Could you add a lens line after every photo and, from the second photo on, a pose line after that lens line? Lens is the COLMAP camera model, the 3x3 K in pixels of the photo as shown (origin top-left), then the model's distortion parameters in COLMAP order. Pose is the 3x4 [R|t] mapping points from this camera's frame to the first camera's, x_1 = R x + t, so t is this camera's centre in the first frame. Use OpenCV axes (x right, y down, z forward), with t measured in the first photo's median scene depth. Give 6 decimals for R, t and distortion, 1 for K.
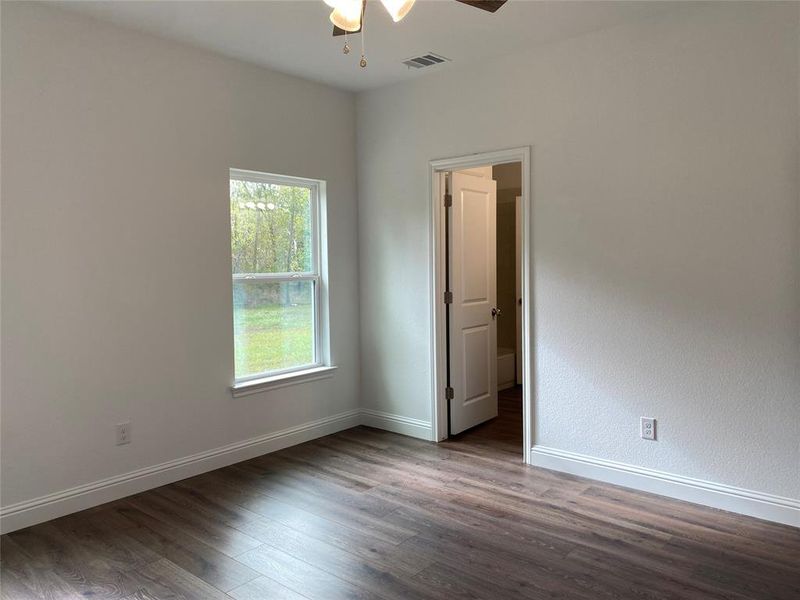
lens RADIAL K [[575.8, 0, 400.0], [0, 575.8, 300.0], [0, 0, 1]] dist [0.088259, -0.106403]
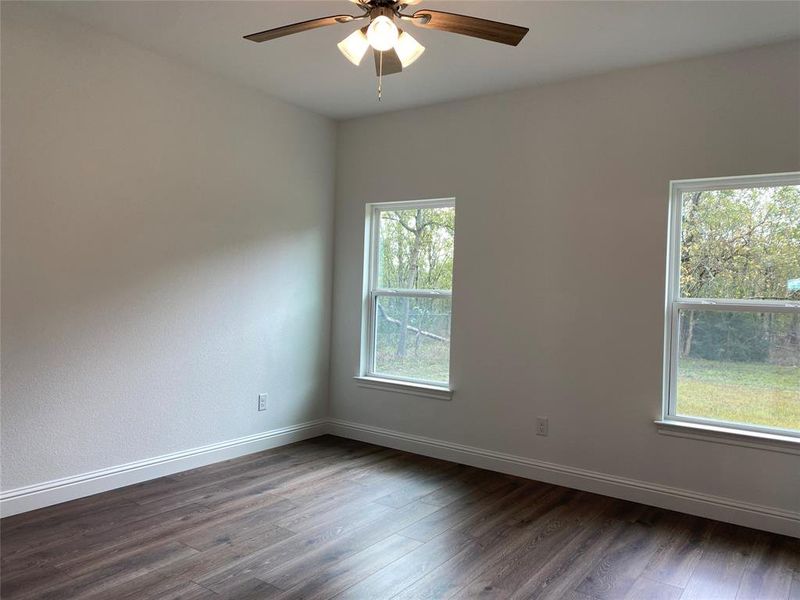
lens RADIAL K [[575.8, 0, 400.0], [0, 575.8, 300.0], [0, 0, 1]] dist [0.088259, -0.106403]
pose [[0.137555, 0.030442, -0.990026, 0.626172], [-0.094402, 0.995380, 0.017490, -0.018595], [0.985985, 0.091055, 0.139794, 0.520322]]
